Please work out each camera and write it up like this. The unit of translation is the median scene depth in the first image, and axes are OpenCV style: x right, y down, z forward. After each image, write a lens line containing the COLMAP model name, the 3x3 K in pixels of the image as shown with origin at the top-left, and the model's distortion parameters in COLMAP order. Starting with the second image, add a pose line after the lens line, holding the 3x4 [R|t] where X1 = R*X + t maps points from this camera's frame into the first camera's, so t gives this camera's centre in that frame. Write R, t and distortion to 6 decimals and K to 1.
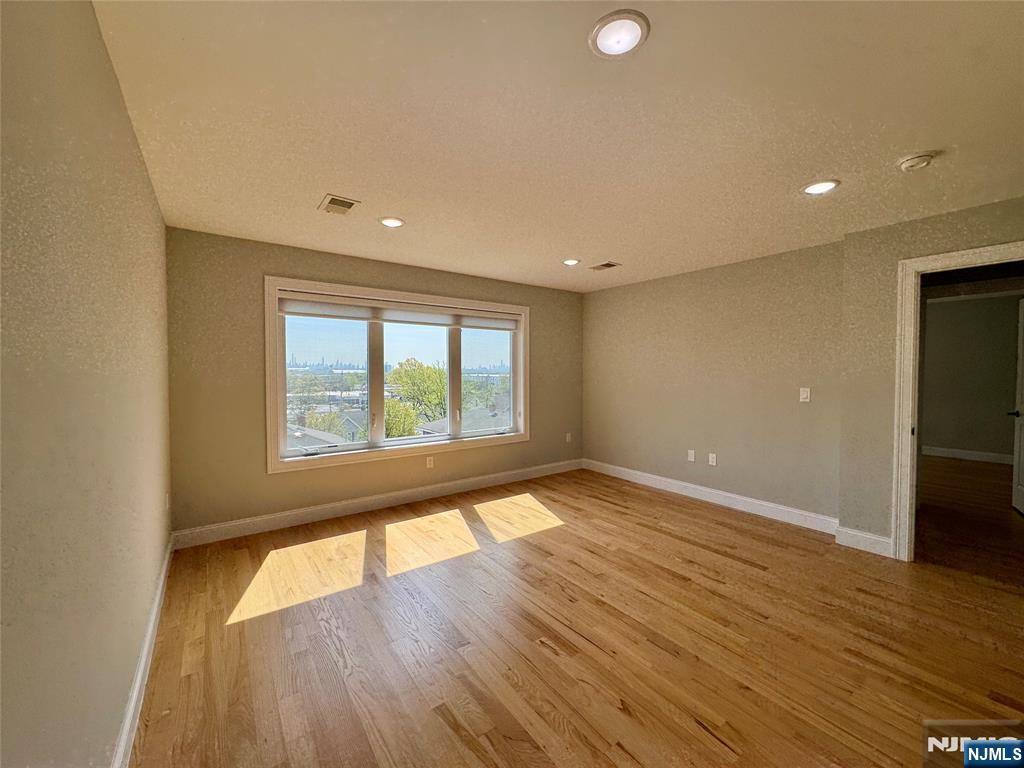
lens RADIAL K [[404.6, 0, 511.2], [0, 404.6, 379.2], [0, 0, 1]] dist [-0.011186, -0.000293]
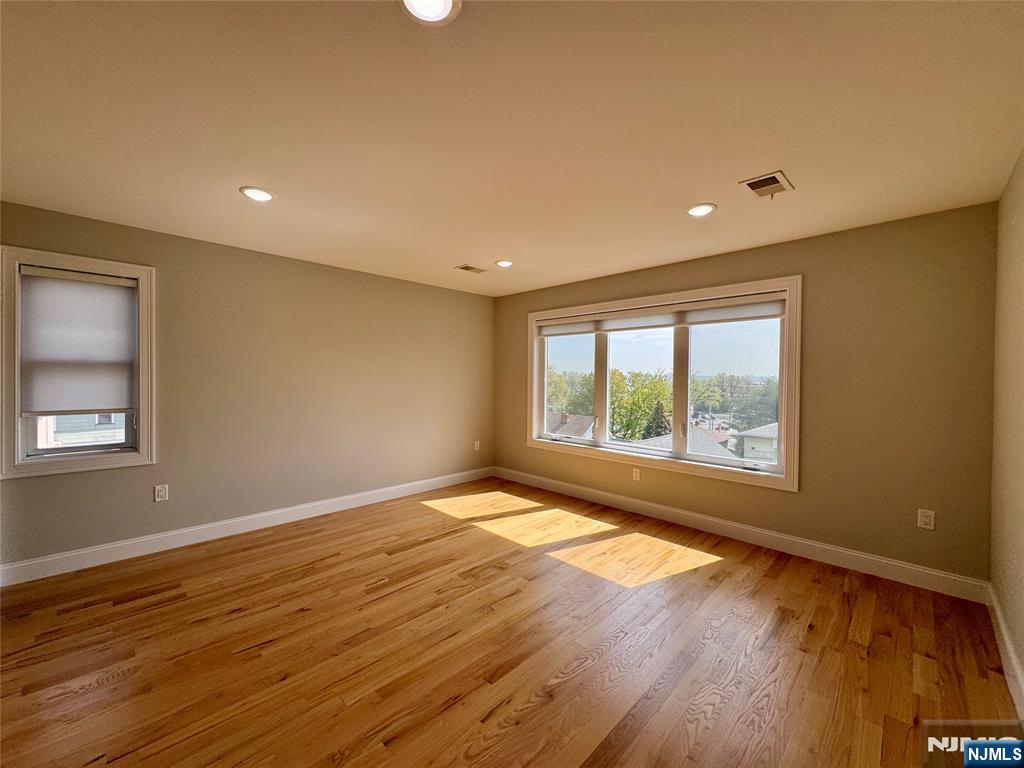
lens RADIAL K [[406.1, 0, 511.7], [0, 406.1, 381.8], [0, 0, 1]] dist [-0.001087, -0.000231]
pose [[0.157231, 0.016535, -0.987423, 0.757091], [-0.024275, 0.999622, 0.012874, -0.017717], [0.987263, 0.021945, 0.157573, 0.616266]]
